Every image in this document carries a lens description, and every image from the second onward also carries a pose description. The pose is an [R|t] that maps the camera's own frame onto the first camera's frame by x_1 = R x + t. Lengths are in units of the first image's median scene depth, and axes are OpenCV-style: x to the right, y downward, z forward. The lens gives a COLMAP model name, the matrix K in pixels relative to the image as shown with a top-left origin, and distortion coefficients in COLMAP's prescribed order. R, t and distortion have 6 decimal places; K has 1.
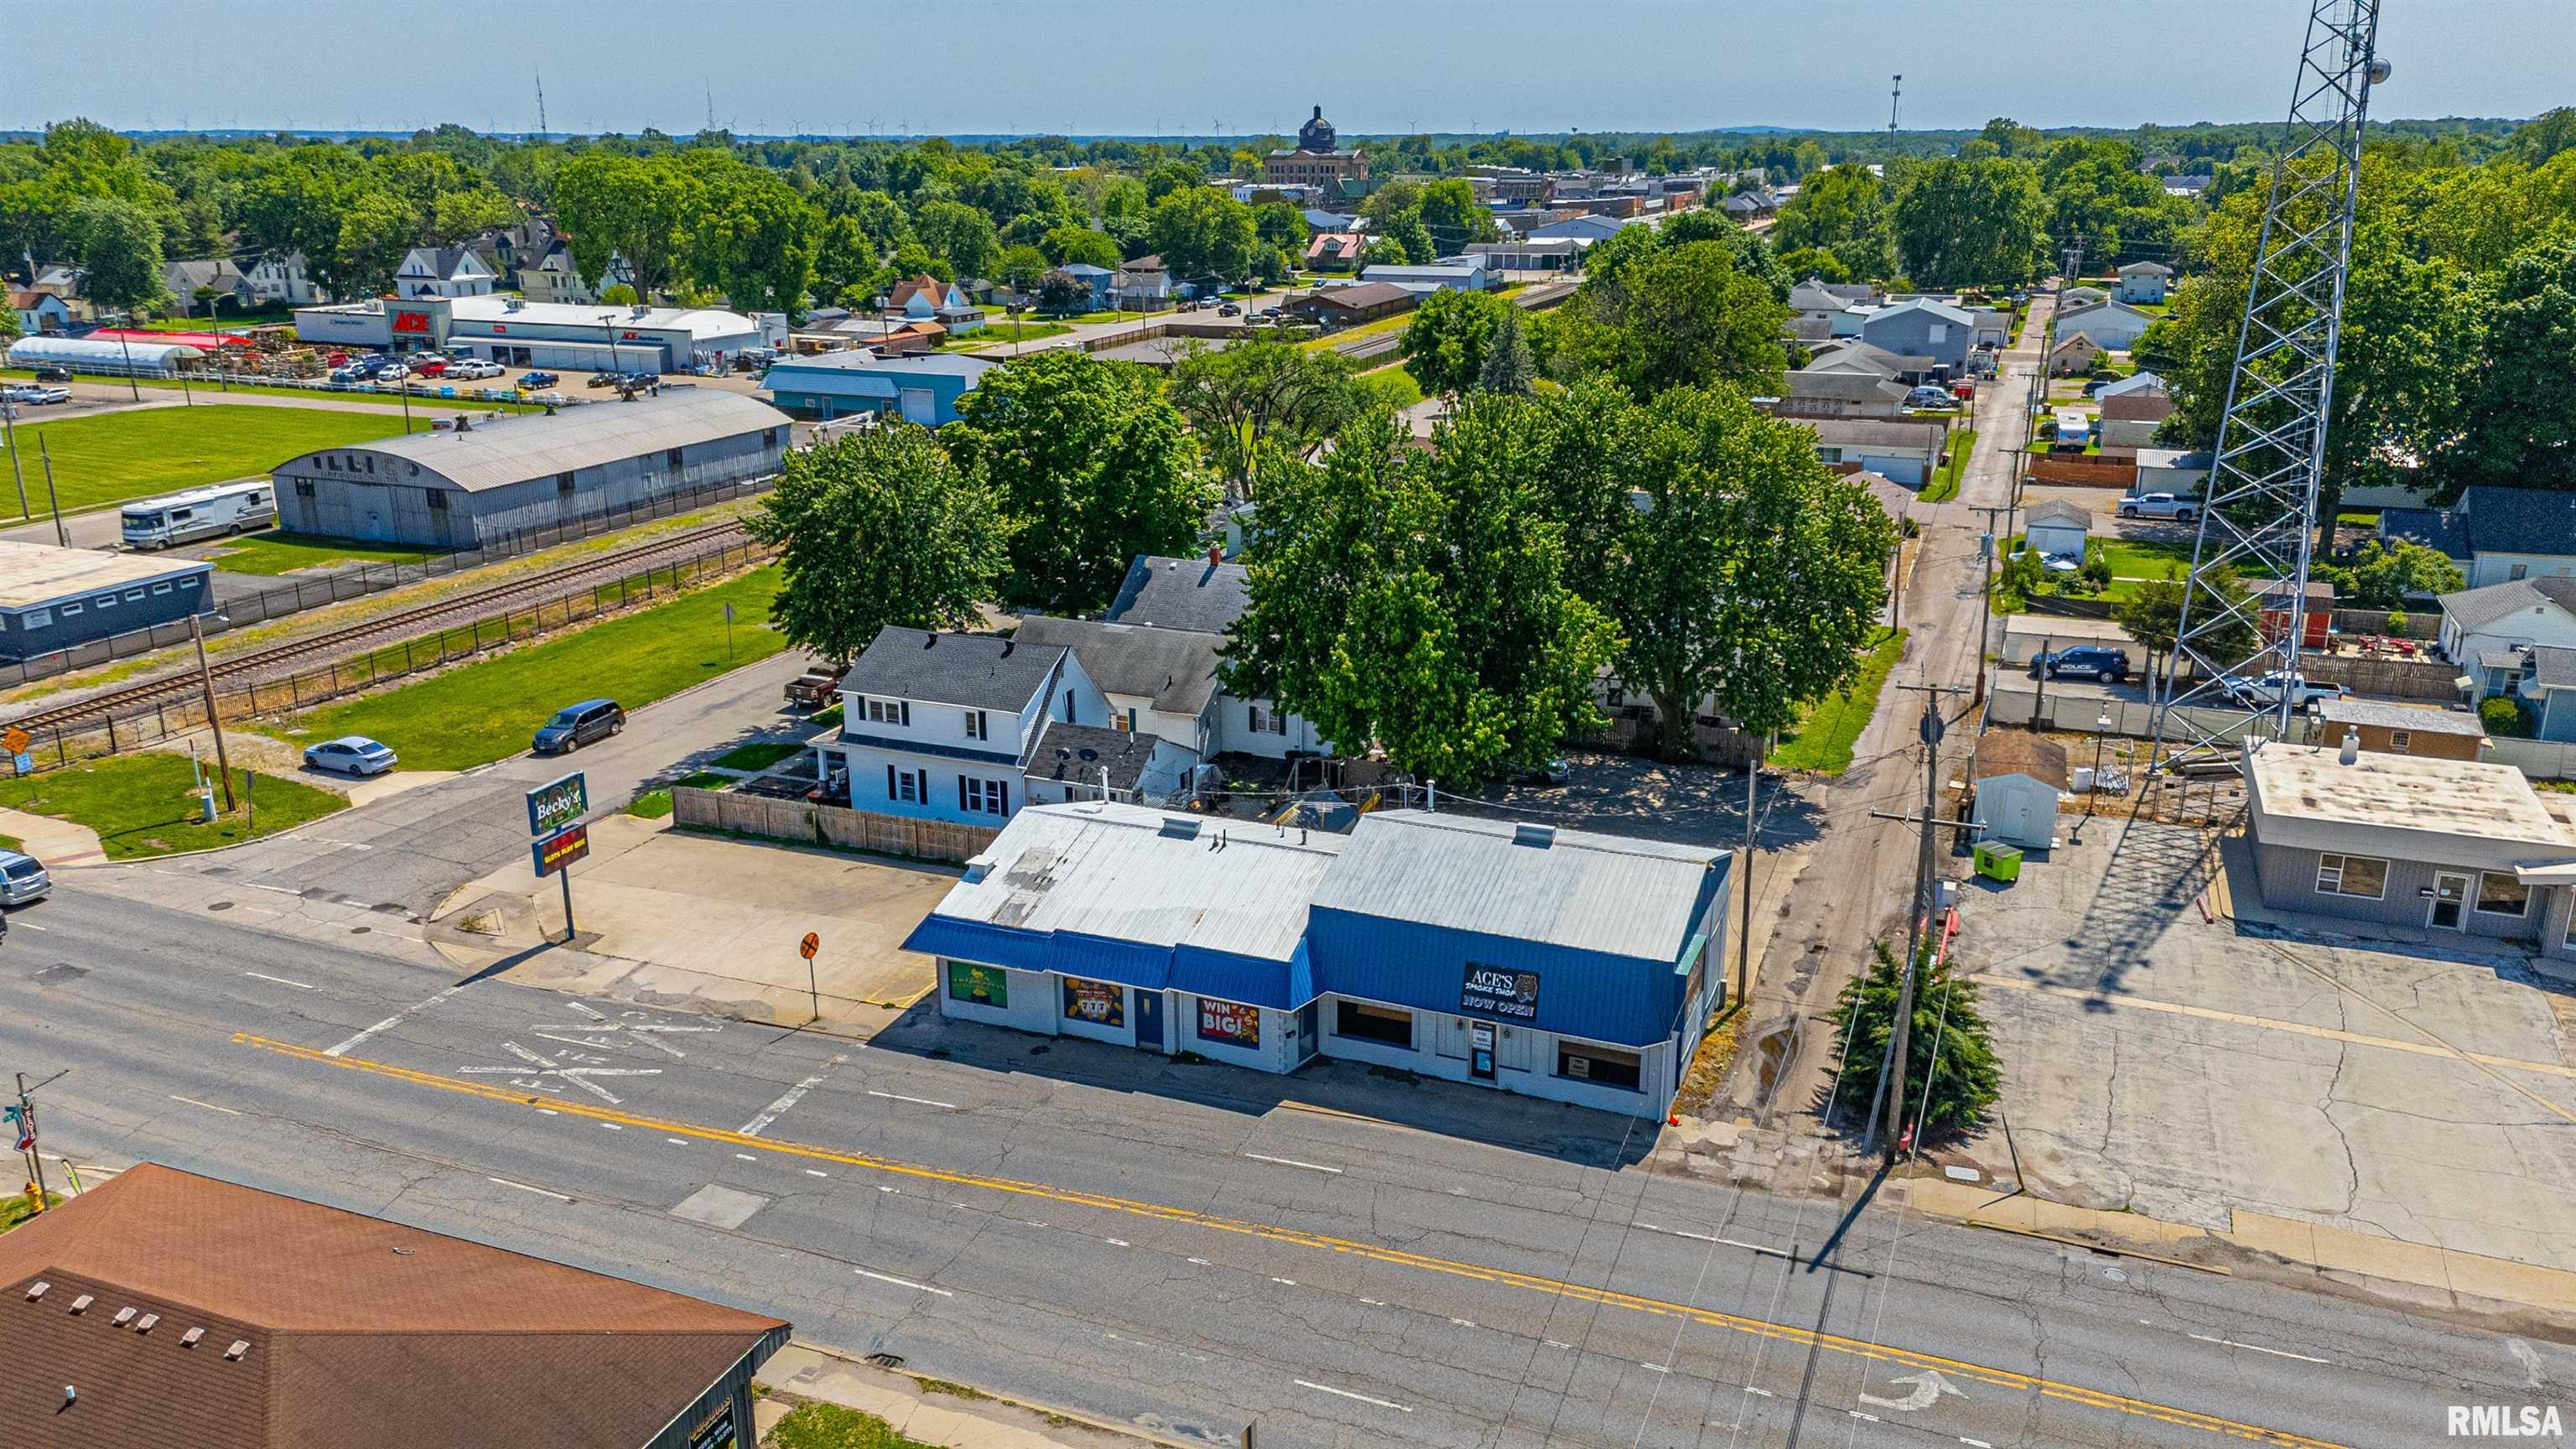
lens RADIAL K [[1897.0, 0, 1288.0], [0, 1897.0, 724.5], [0, 0, 1]] dist [0.081011, -0.070609]
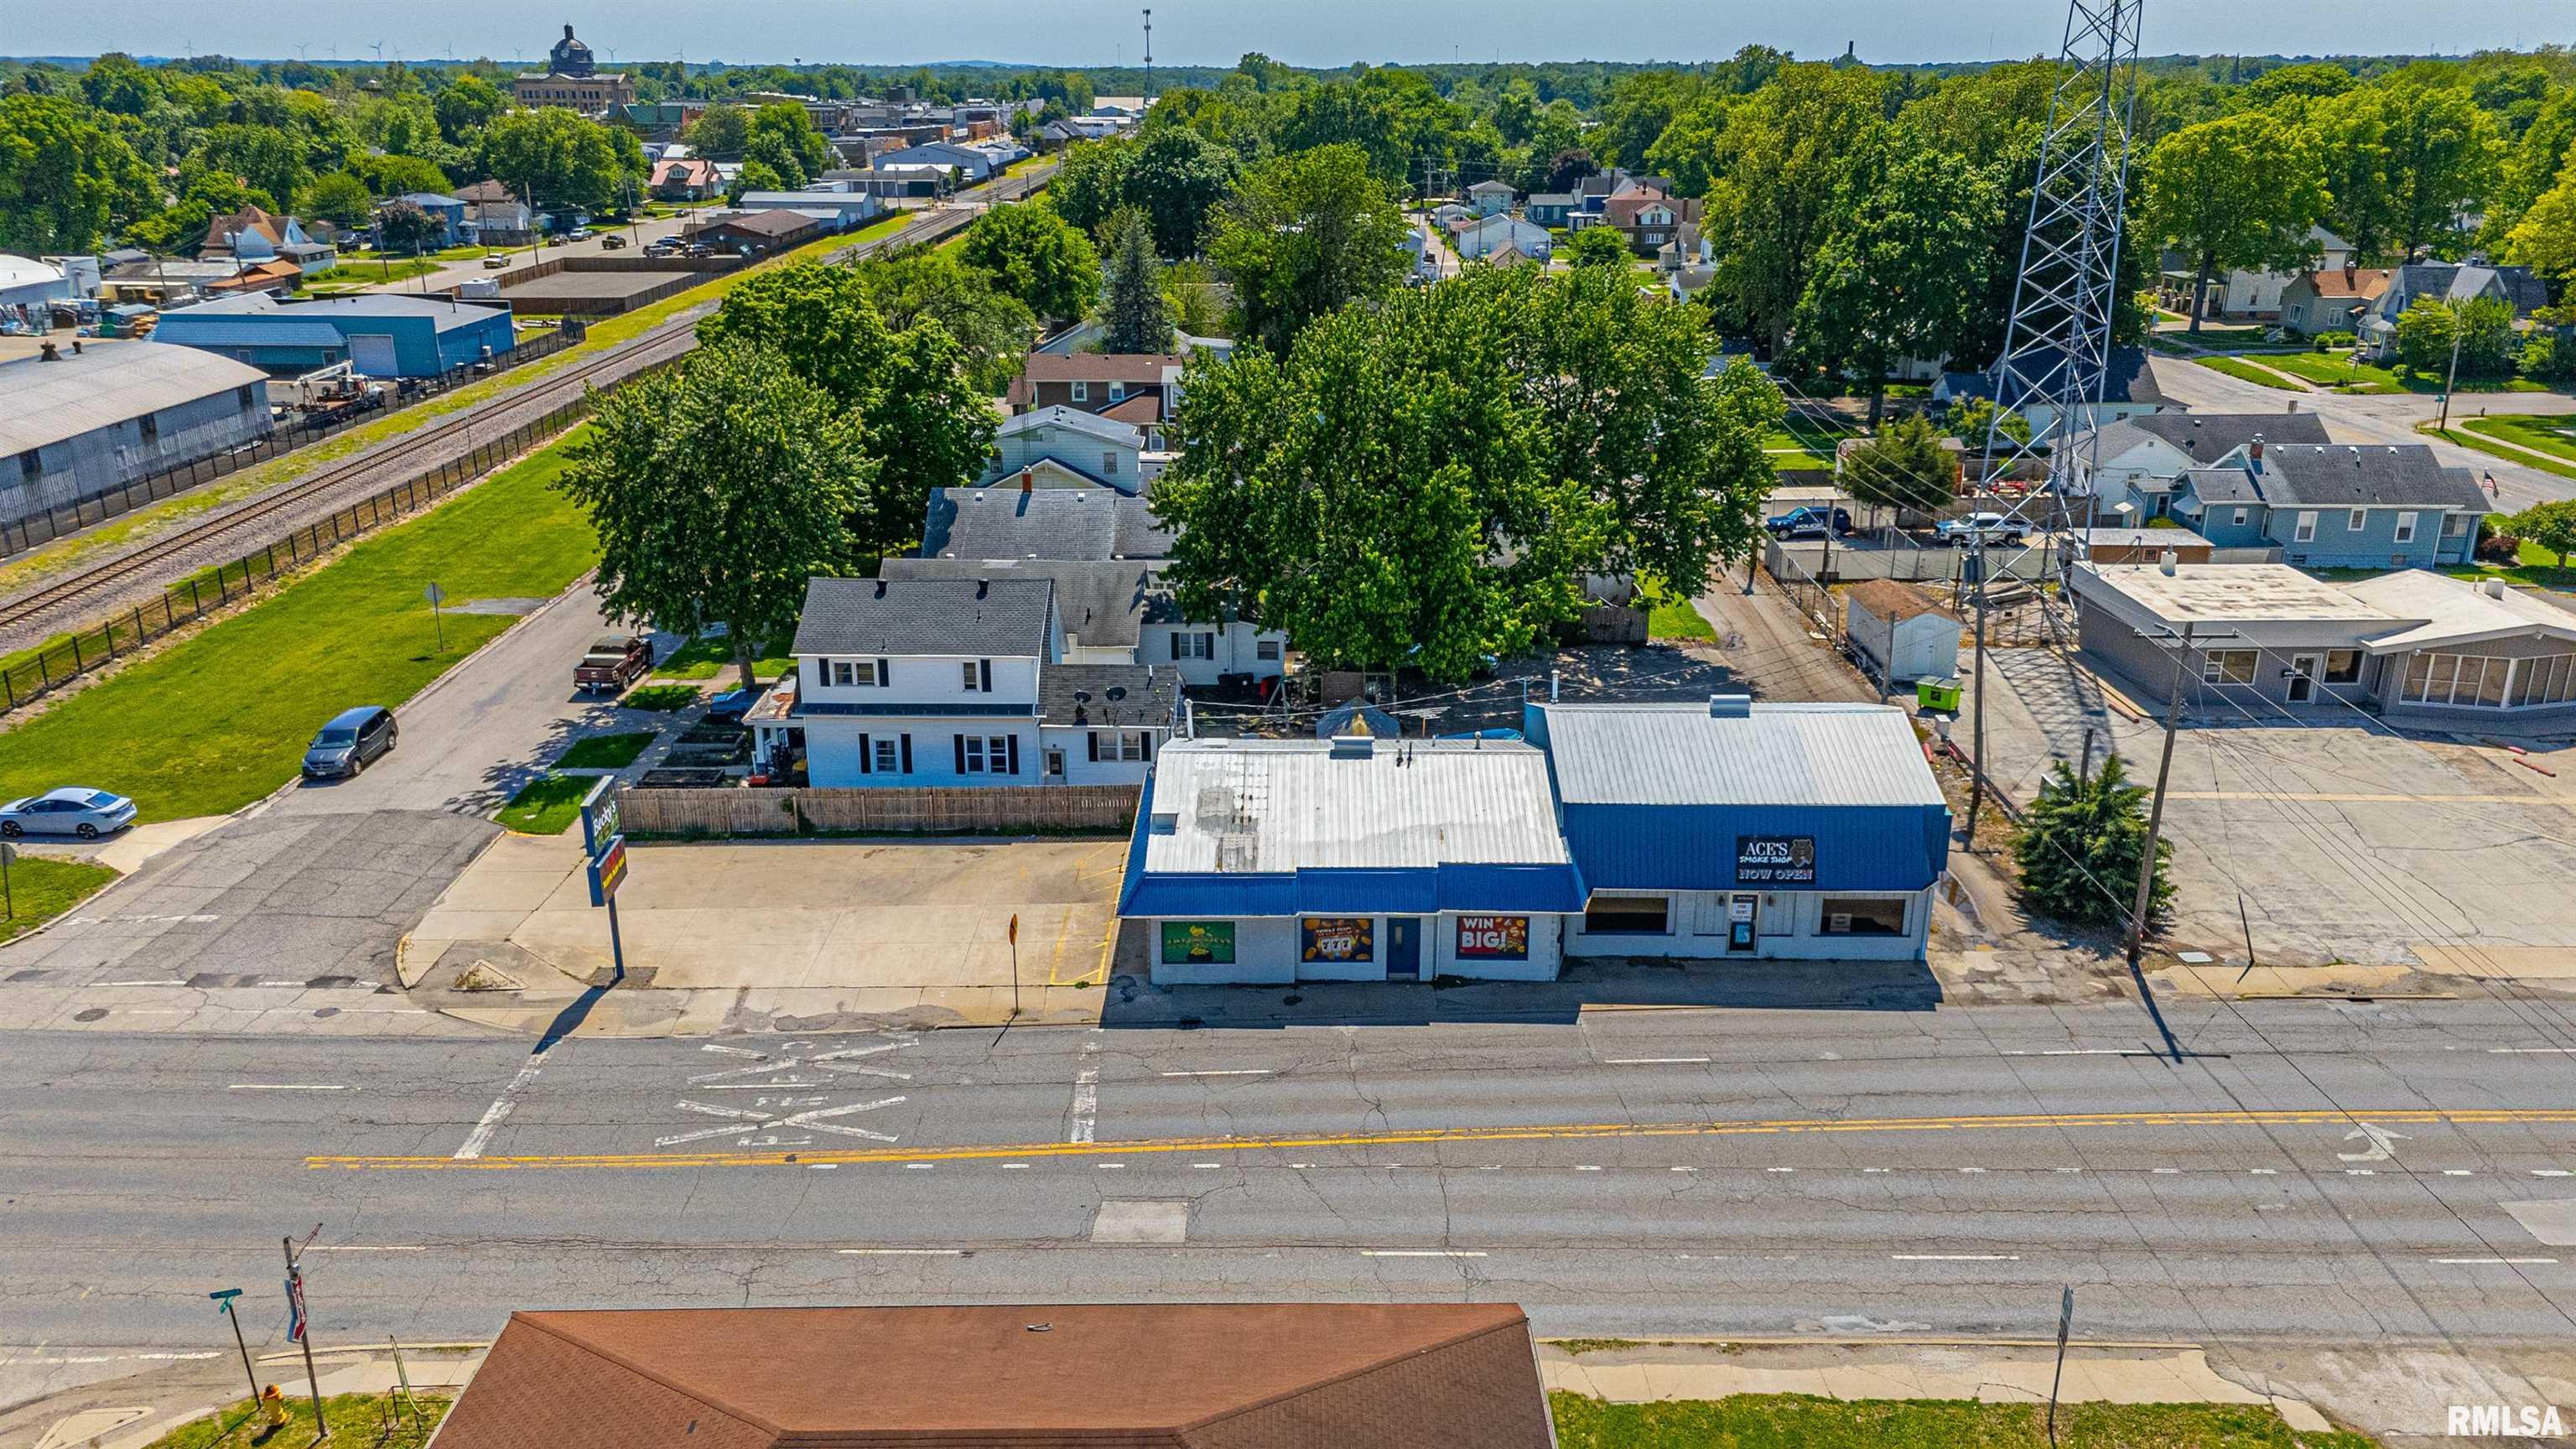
lens RADIAL K [[1897.0, 0, 1288.0], [0, 1897.0, 724.5], [0, 0, 1]] dist [0.081011, -0.070609]
pose [[0.926105, -0.118993, 0.358009, -0.349756], [0.107863, 0.992858, 0.050976, -0.006695], [-0.361518, -0.008593, 0.932325, 0.114766]]
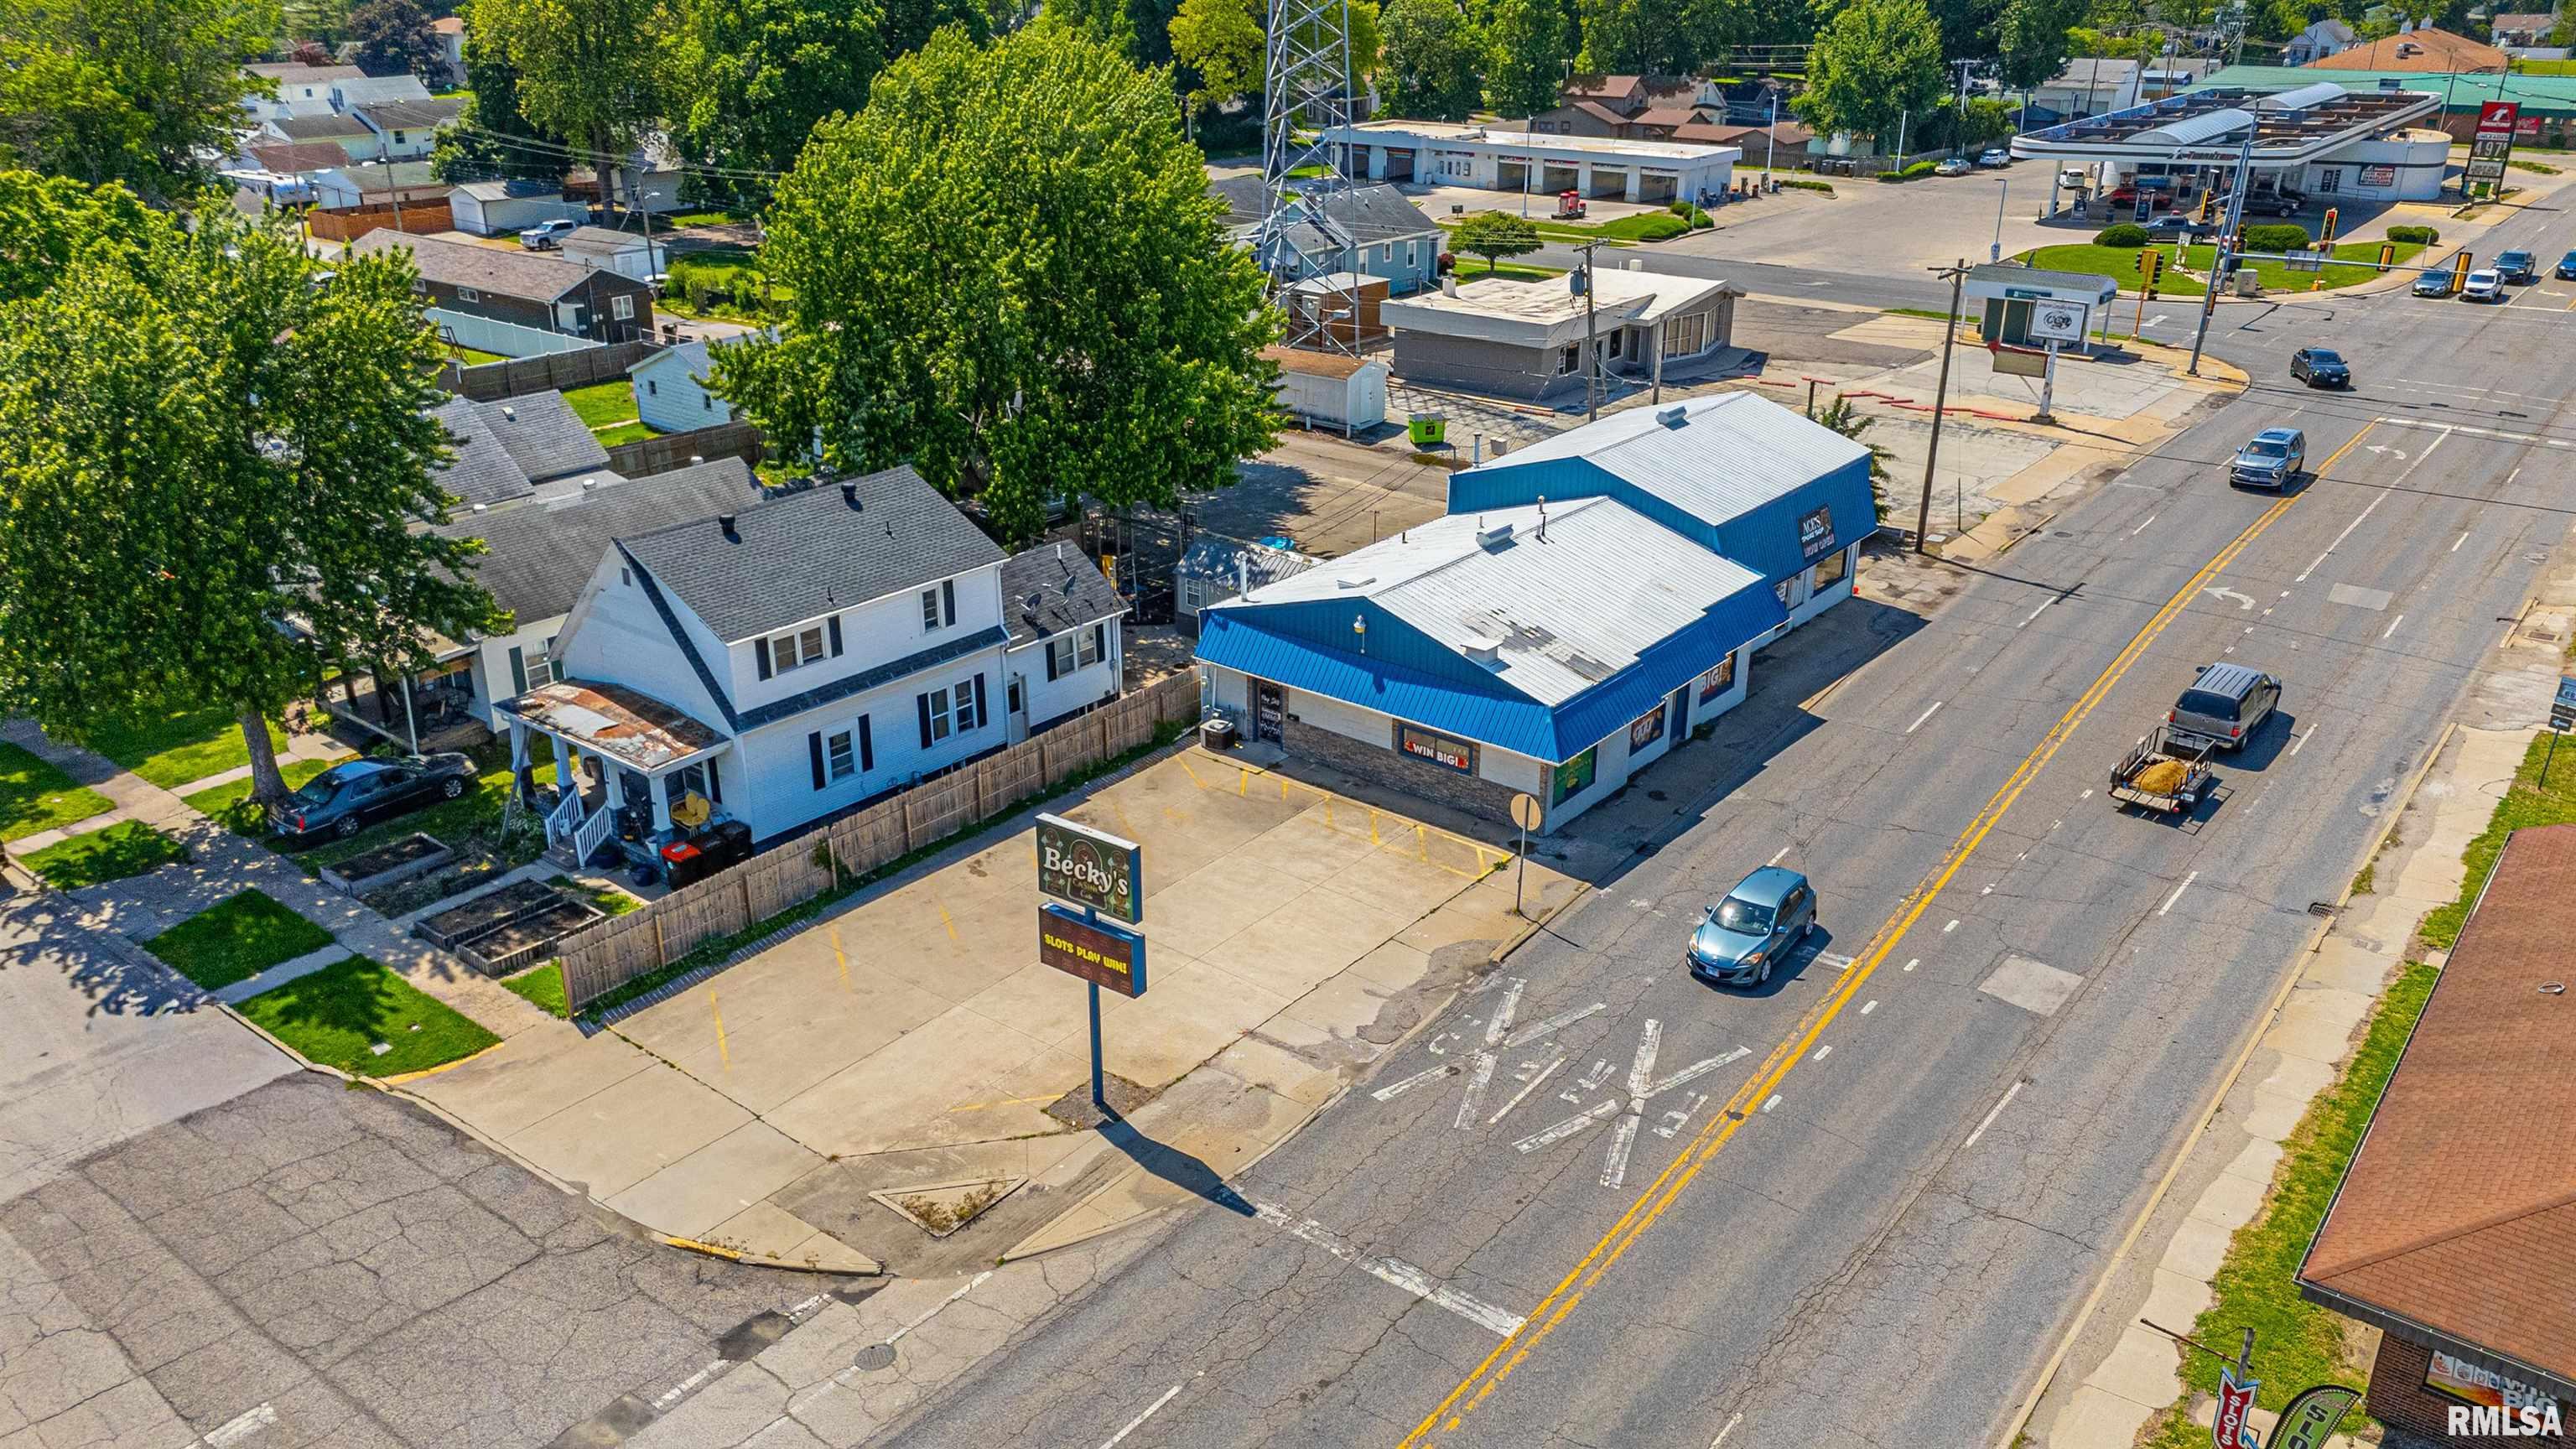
lens RADIAL K [[1897.0, 0, 1288.0], [0, 1897.0, 724.5], [0, 0, 1]] dist [0.081011, -0.070609]
pose [[0.284906, -0.365428, 0.886166, -0.718469], [0.282404, 0.915449, 0.286709, -0.115066], [-0.916011, 0.168571, 0.364015, 0.658282]]
